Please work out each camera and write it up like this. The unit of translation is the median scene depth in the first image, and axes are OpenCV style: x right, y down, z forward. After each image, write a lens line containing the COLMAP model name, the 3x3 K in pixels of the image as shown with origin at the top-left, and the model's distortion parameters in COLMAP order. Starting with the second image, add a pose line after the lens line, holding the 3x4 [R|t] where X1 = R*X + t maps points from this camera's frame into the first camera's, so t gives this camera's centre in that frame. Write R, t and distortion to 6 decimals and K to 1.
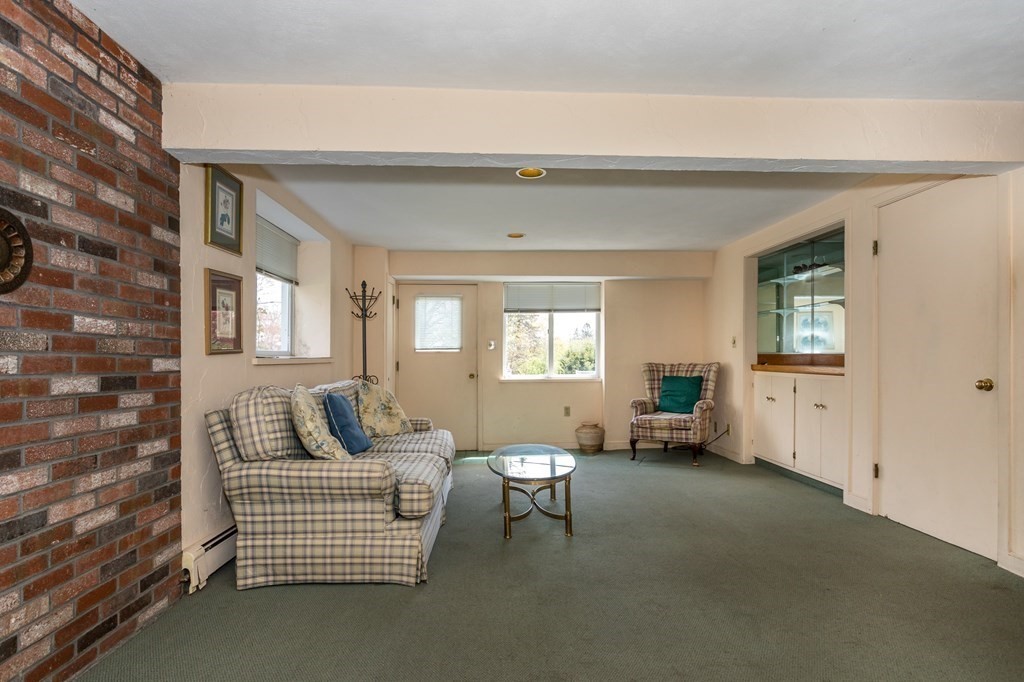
lens RADIAL K [[542.5, 0, 512.0], [0, 542.5, 341.0], [0, 0, 1]] dist [-0.019942, 0.001153]
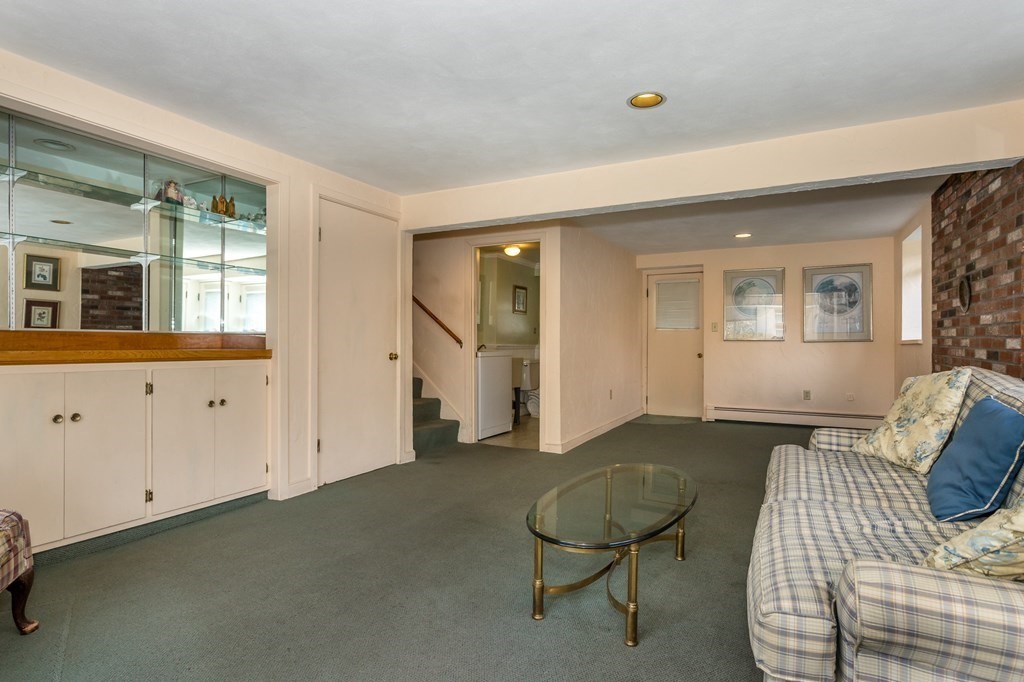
lens RADIAL K [[542.5, 0, 512.0], [0, 542.5, 341.0], [0, 0, 1]] dist [-0.019942, 0.001153]
pose [[-0.864481, 0.001697, 0.502663, -0.187426], [-0.016749, 0.999342, -0.032178, 0.063719], [-0.502386, -0.036237, -0.863884, 1.736826]]
